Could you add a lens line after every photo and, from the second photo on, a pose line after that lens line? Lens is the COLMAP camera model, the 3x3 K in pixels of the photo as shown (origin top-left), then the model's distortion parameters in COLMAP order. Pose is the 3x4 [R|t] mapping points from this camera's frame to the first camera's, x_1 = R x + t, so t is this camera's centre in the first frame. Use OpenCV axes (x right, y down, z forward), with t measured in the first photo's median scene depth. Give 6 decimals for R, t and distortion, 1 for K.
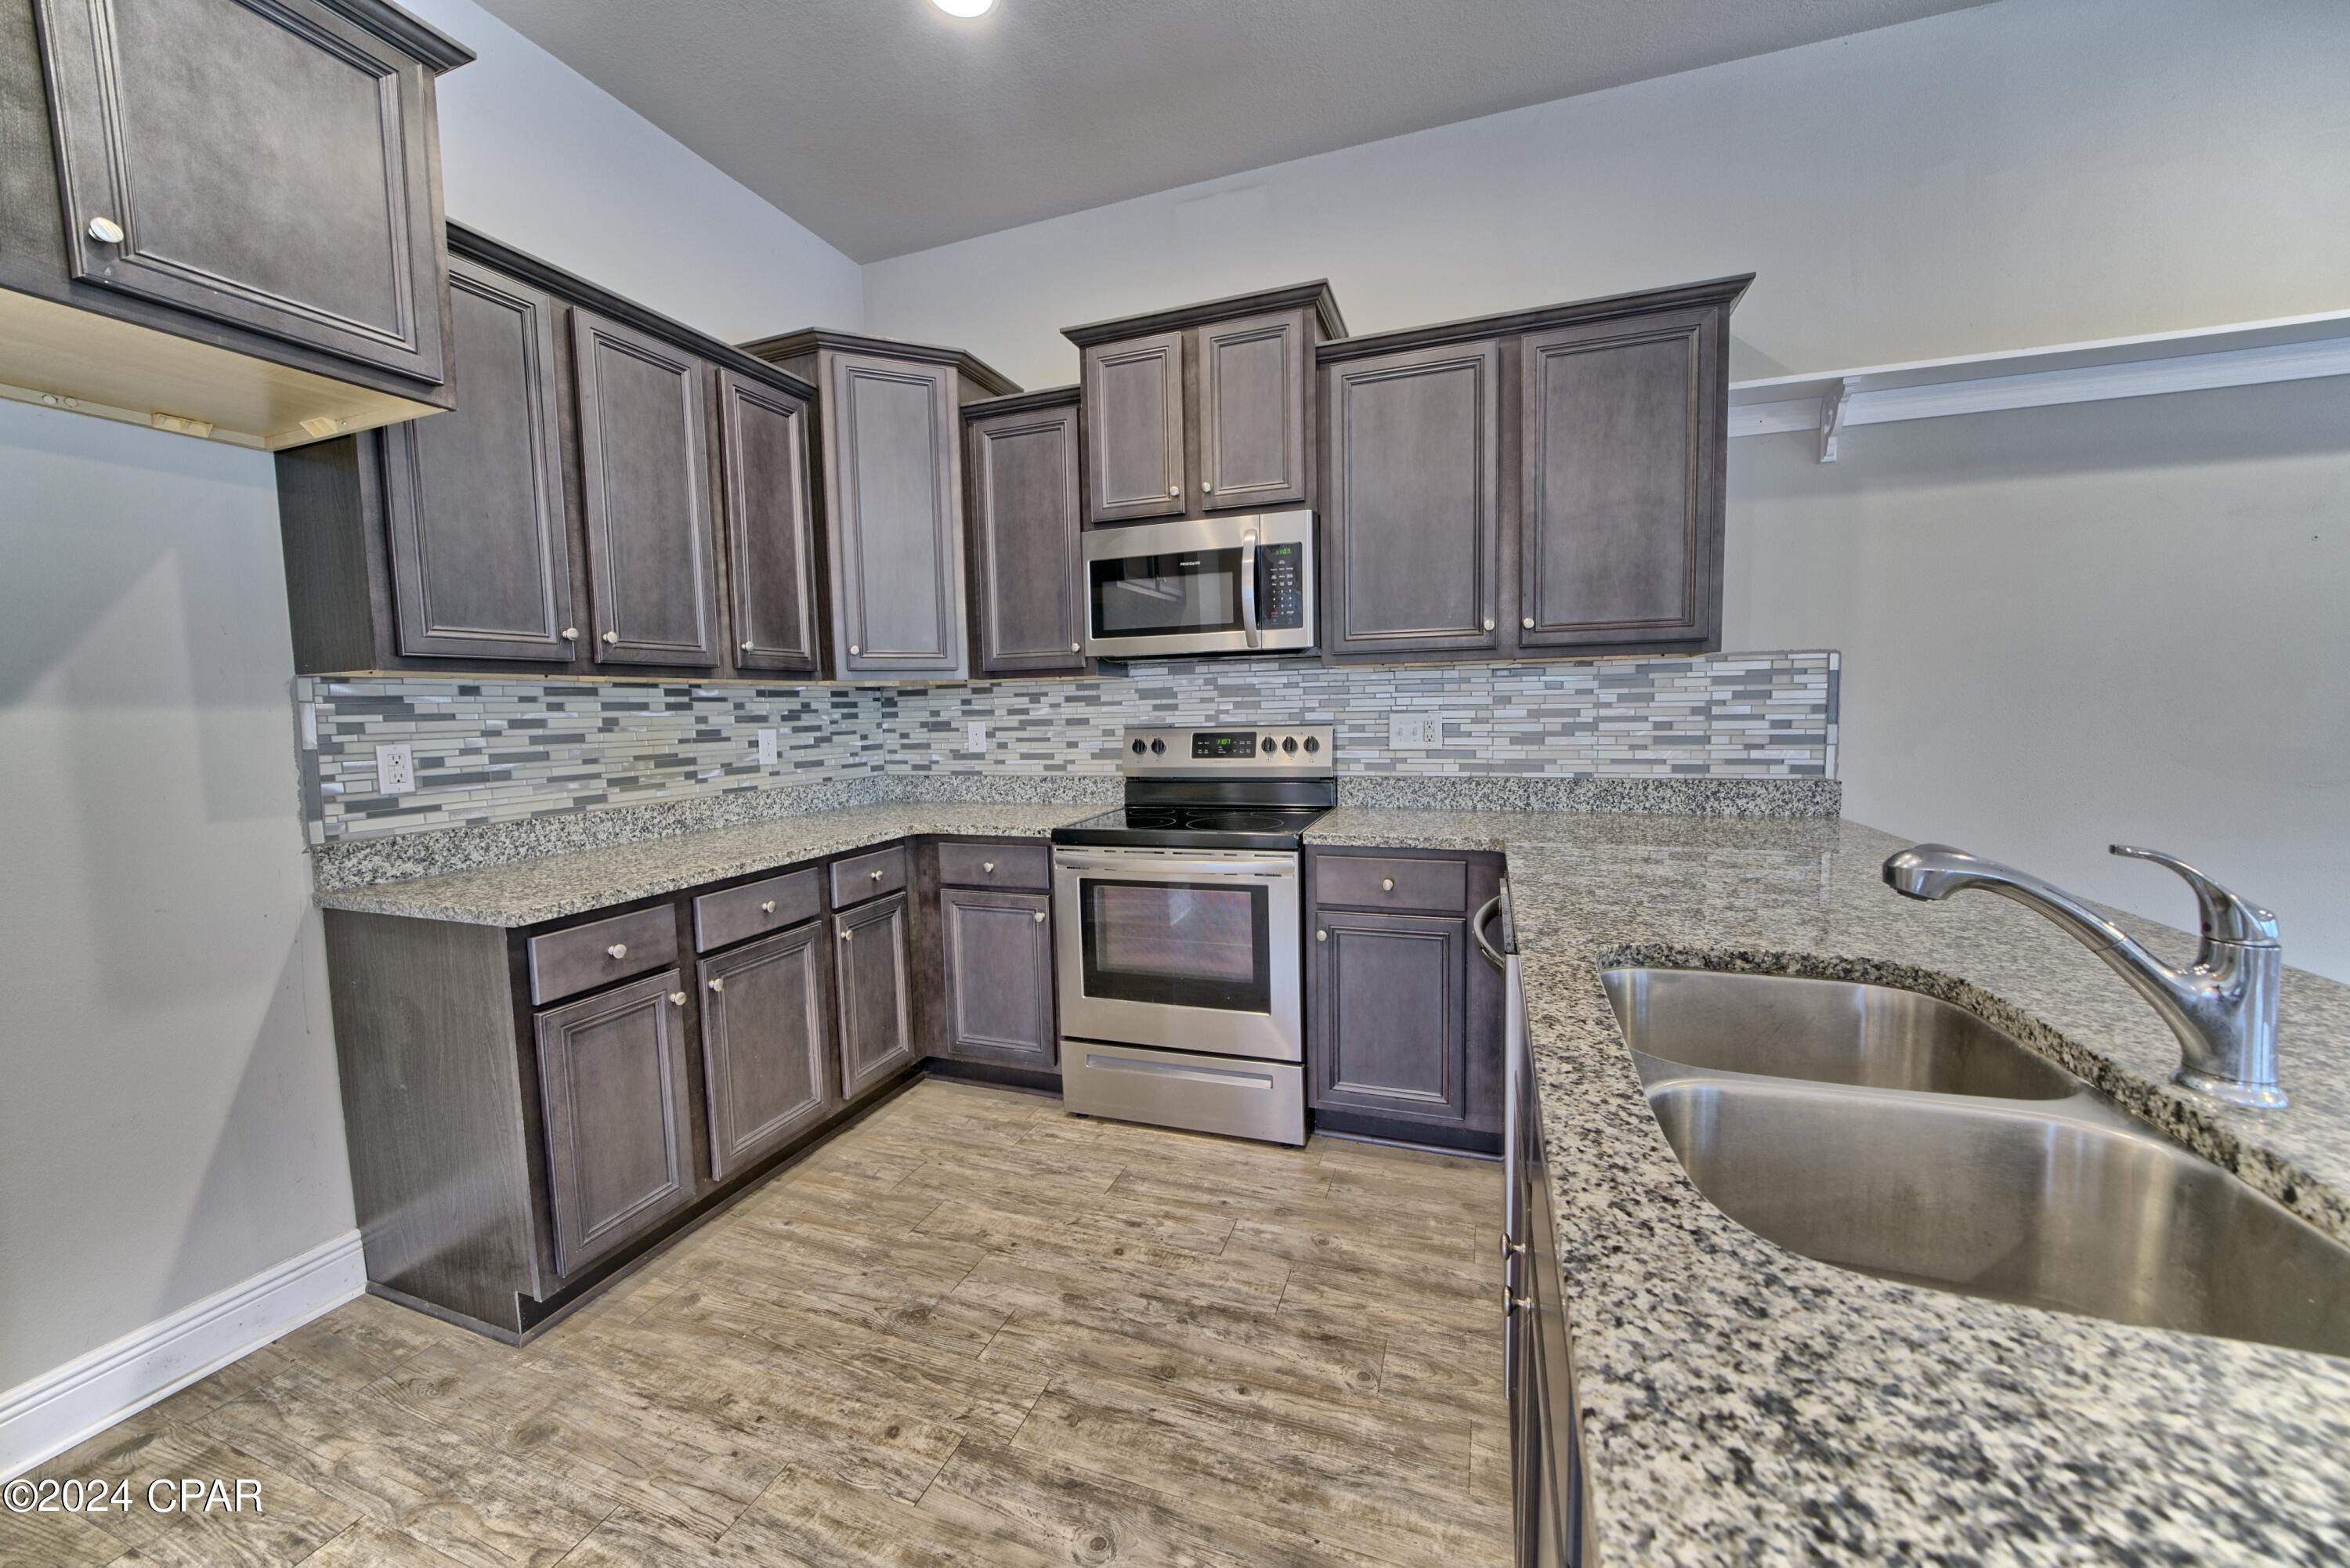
lens RADIAL K [[860.3, 0, 1169.4], [0, 860.3, 783.2], [0, 0, 1]] dist [-0.013145, 0.000387]
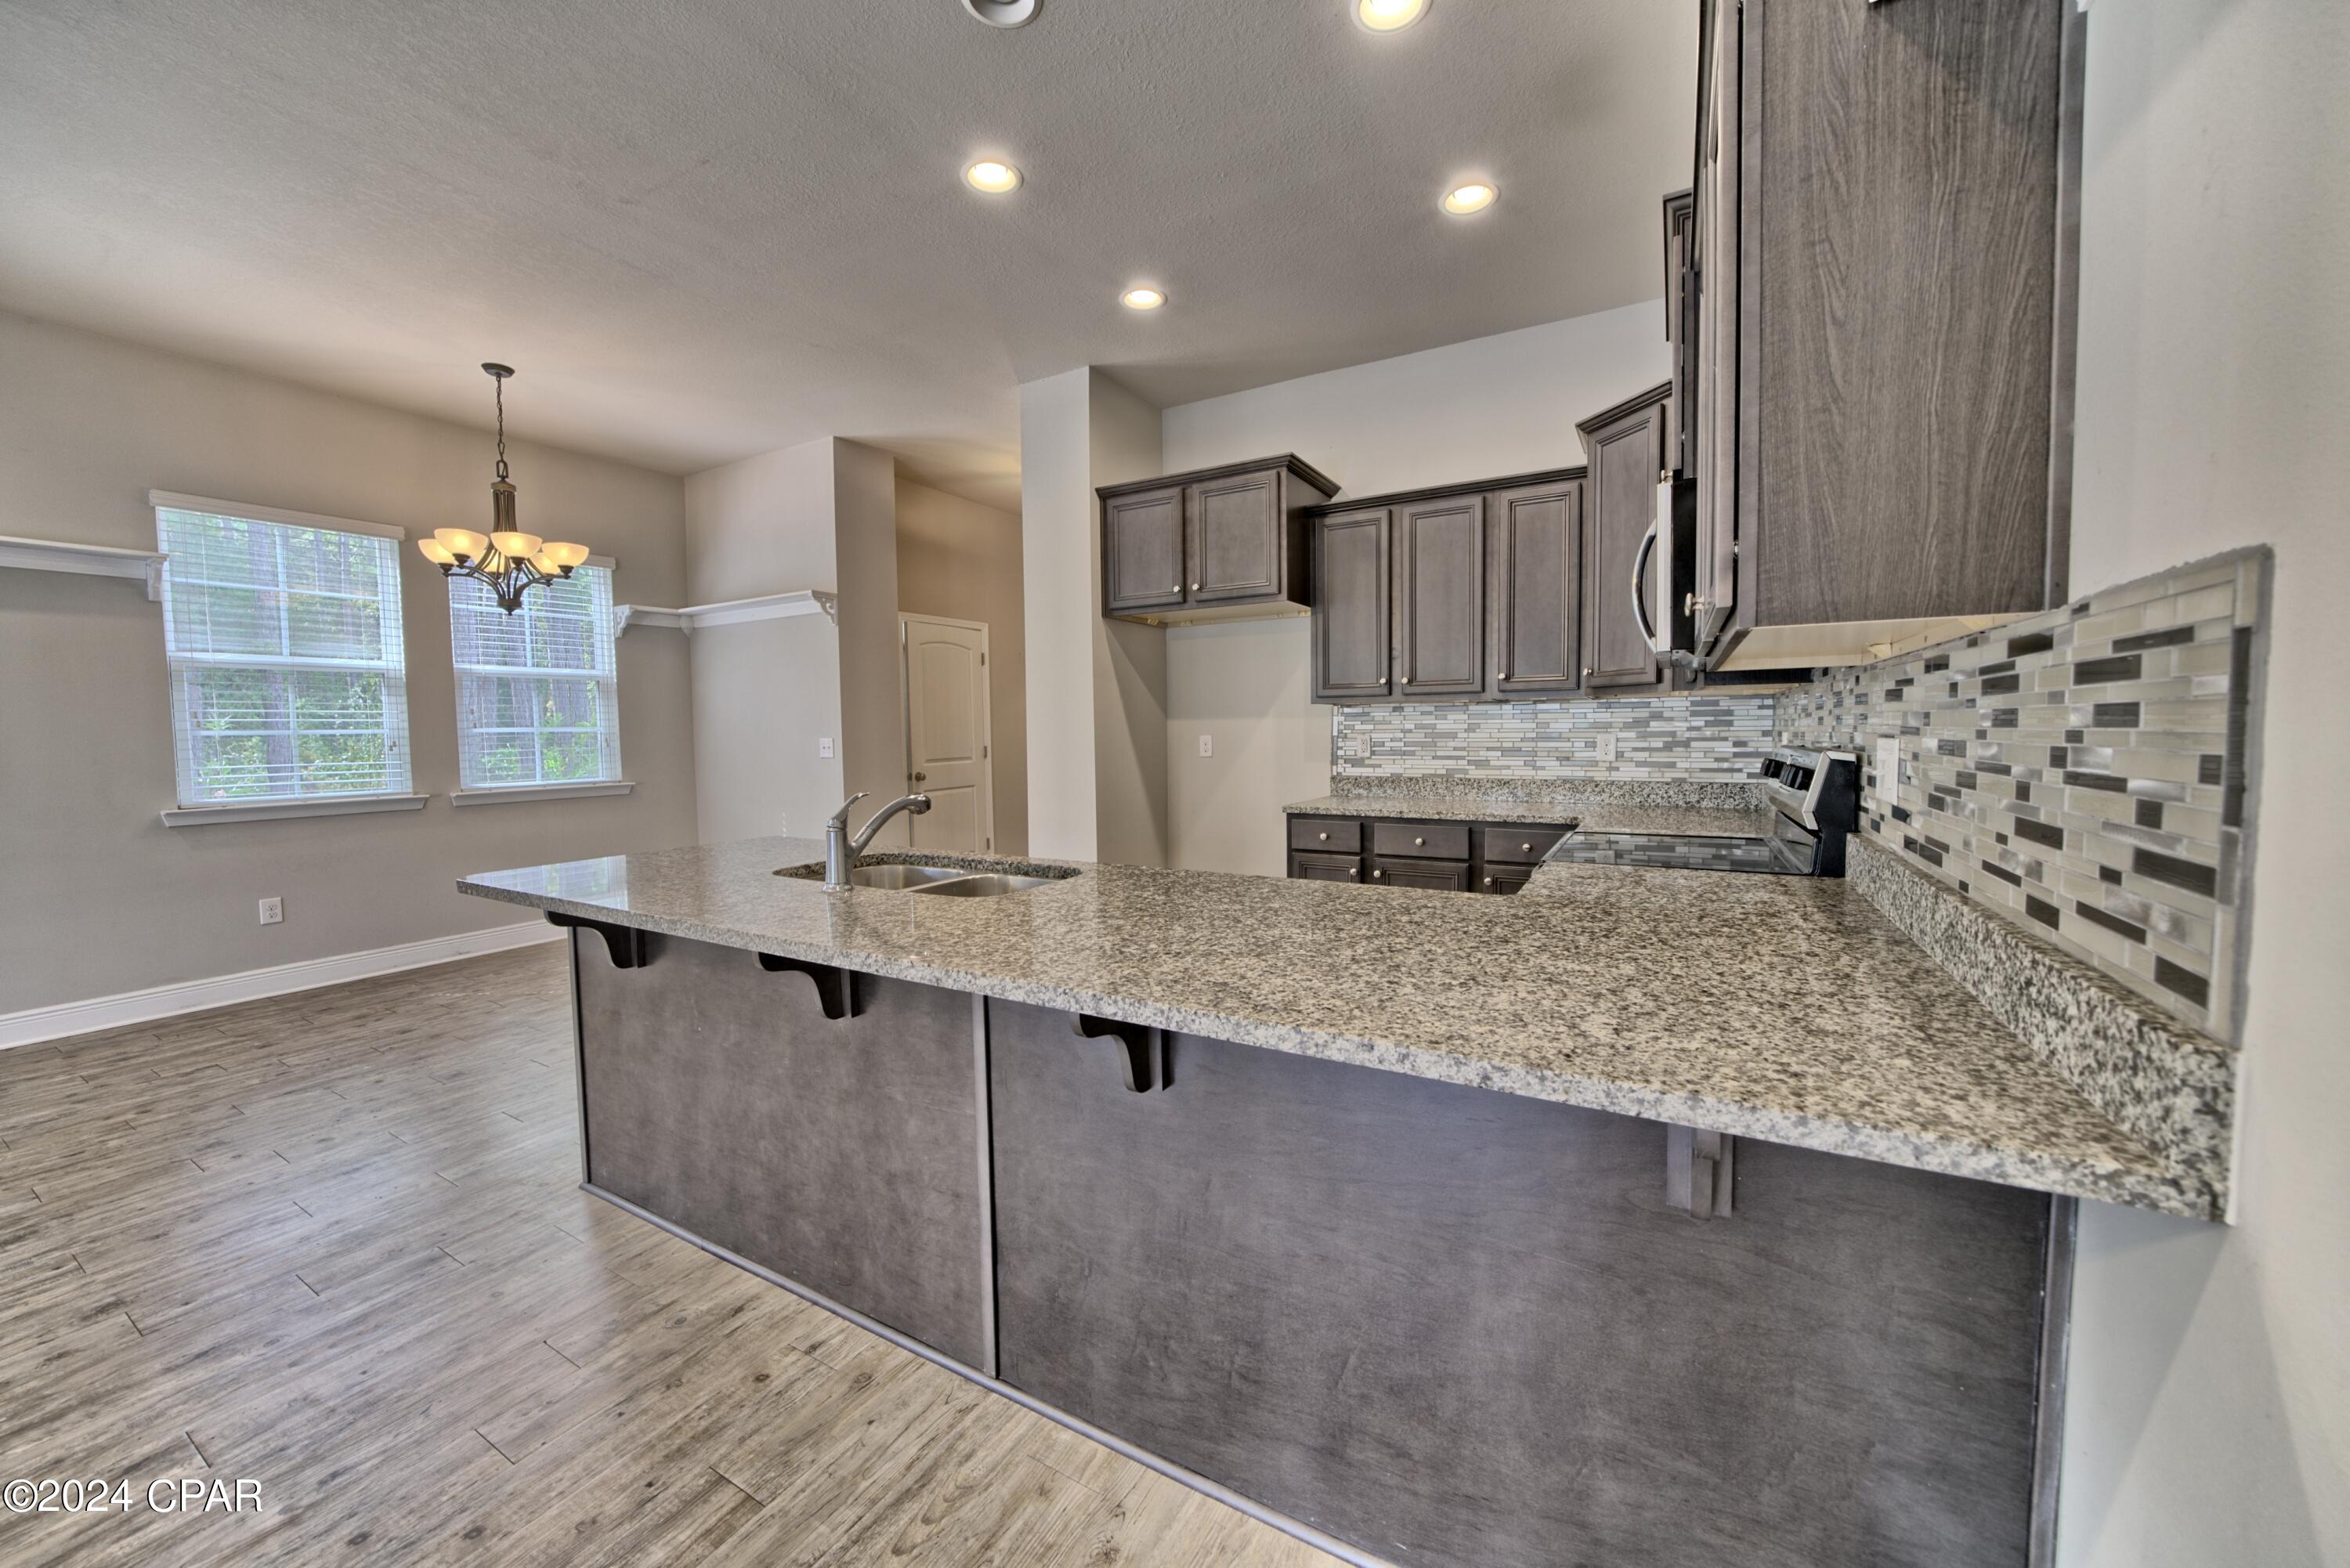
lens RADIAL K [[860.3, 0, 1179.7], [0, 860.3, 782.1], [0, 0, 1]] dist [-0.013145, 0.000387]
pose [[-0.167301, 0.076836, -0.982907, 0.981630], [-0.074250, 0.993145, 0.090275, -0.065201], [0.983106, 0.088084, -0.160449, 0.650410]]
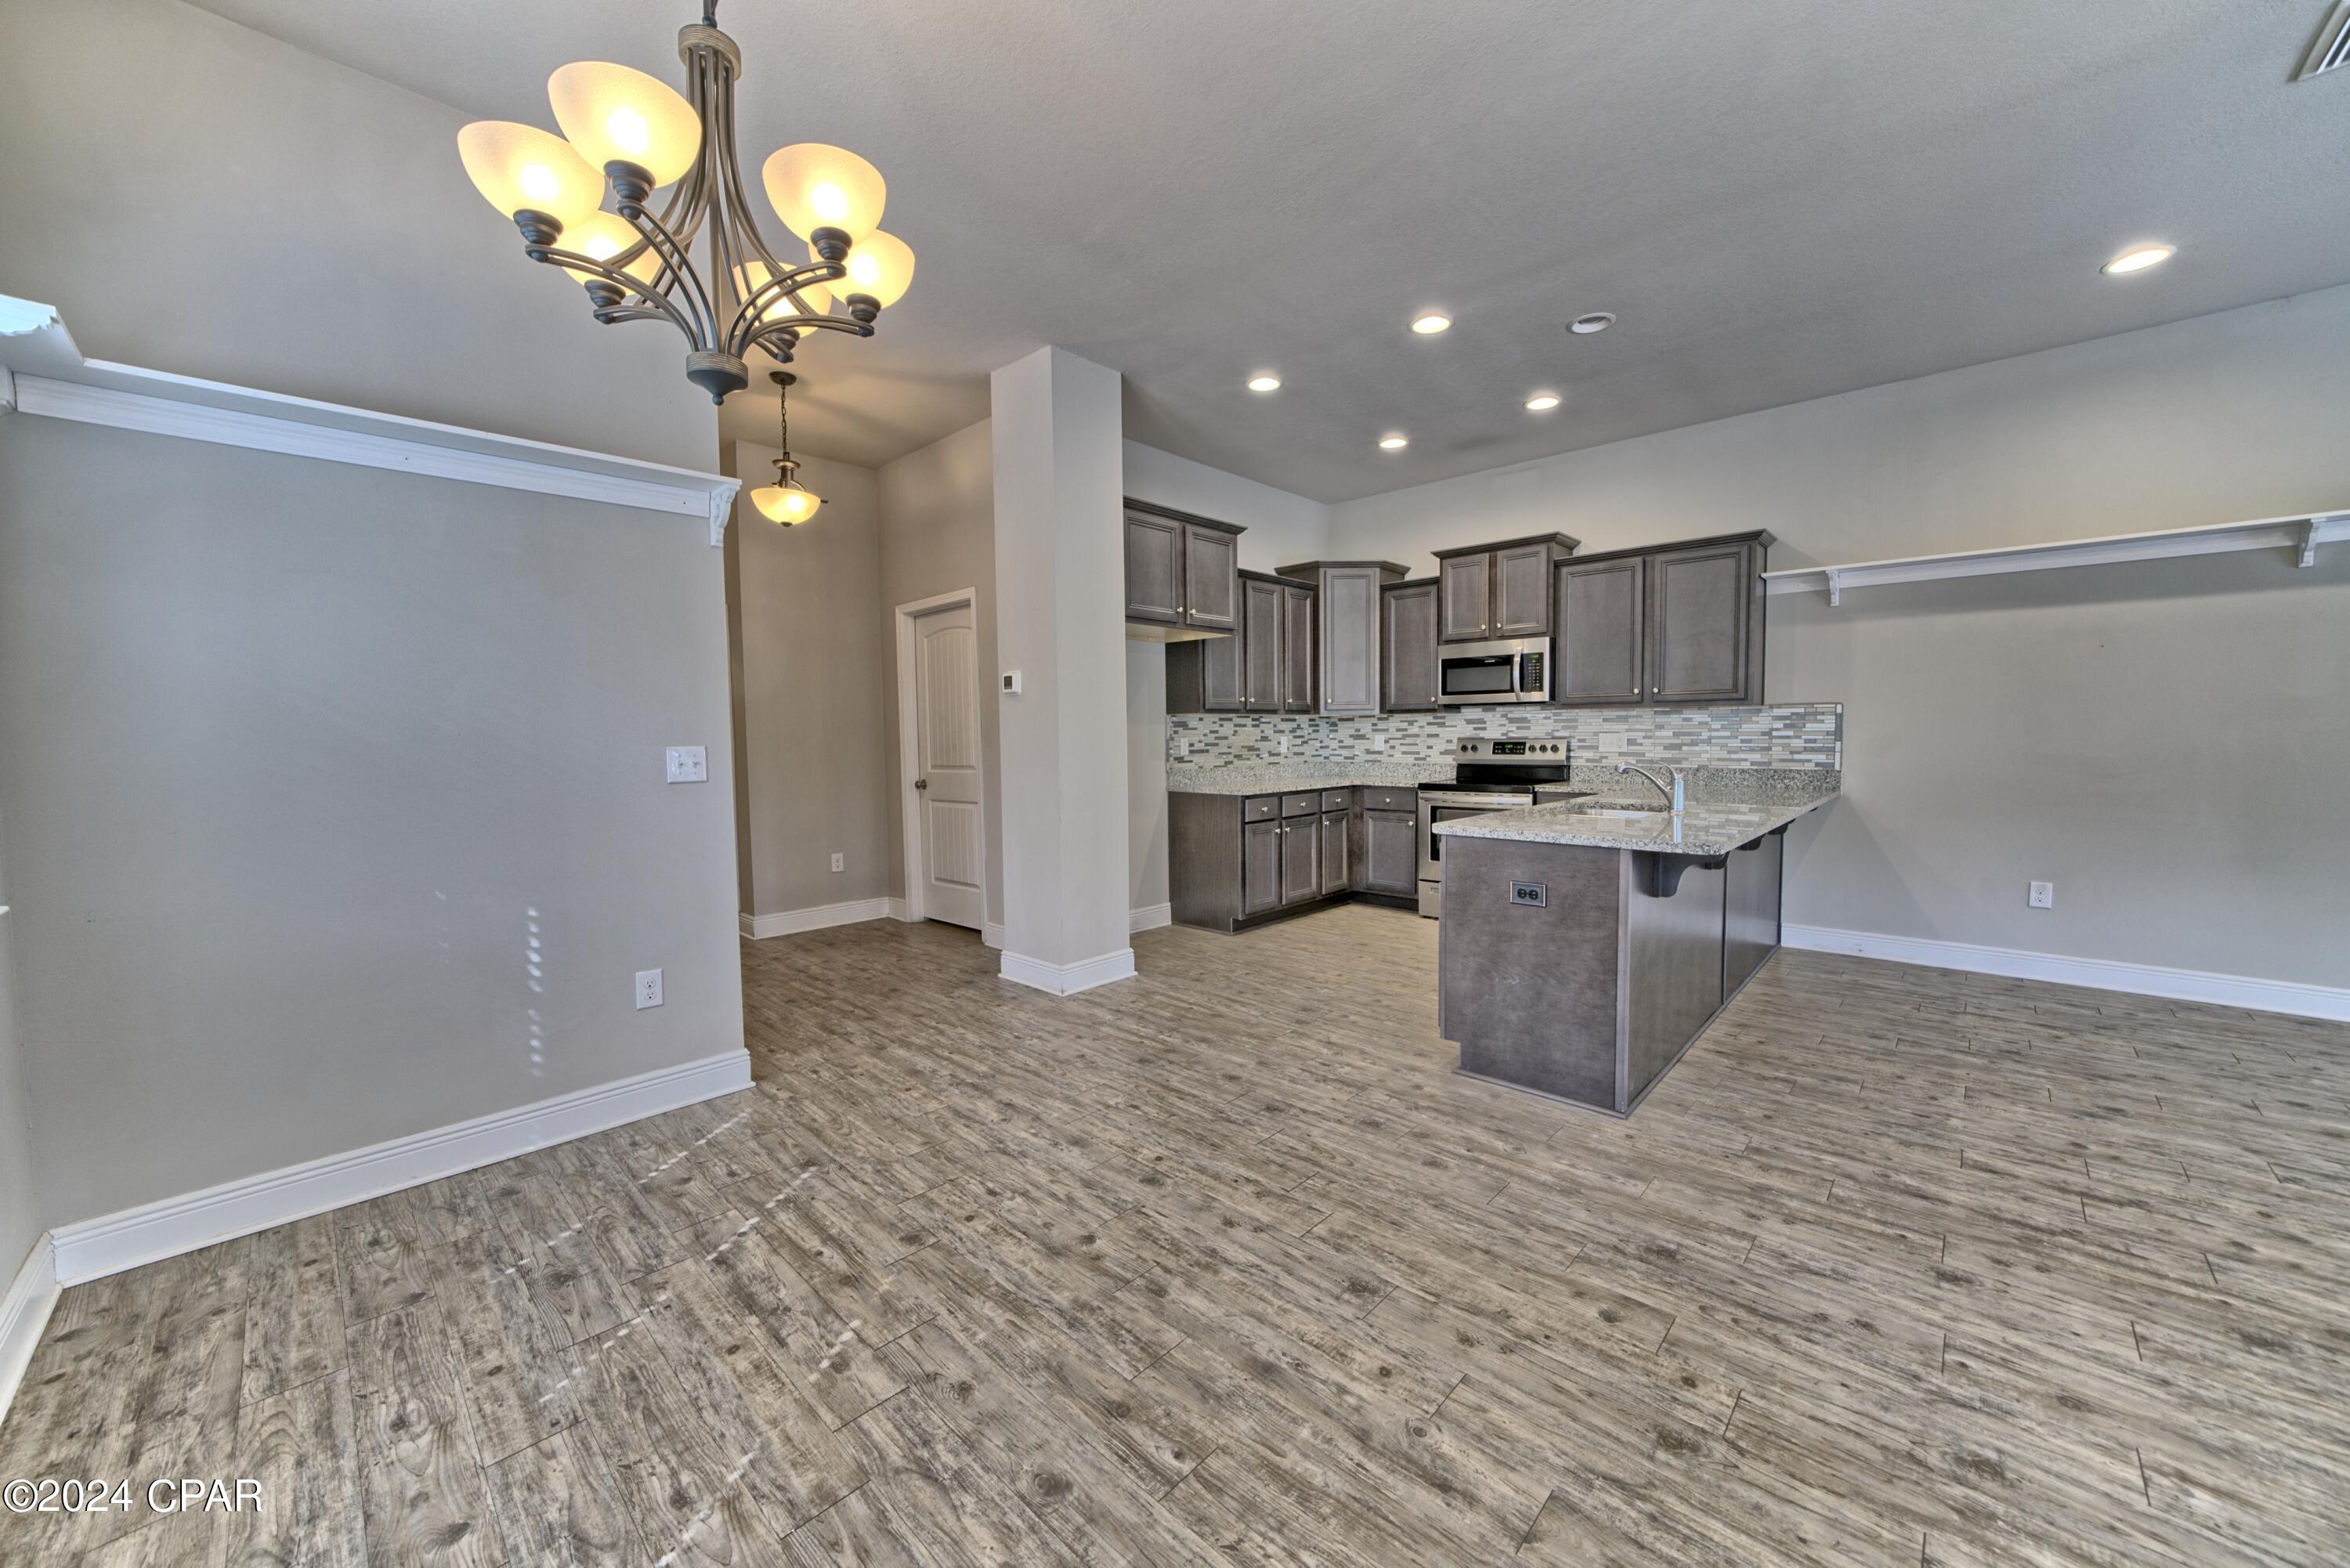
lens RADIAL K [[860.3, 0, 1175.4], [0, 860.3, 777.2], [0, 0, 1]] dist [-0.013145, 0.000387]
pose [[0.917873, 0.033890, -0.395425, 0.156090], [-0.045535, 0.998761, -0.020098, 0.106025], [0.394254, 0.036453, 0.918278, -1.213634]]
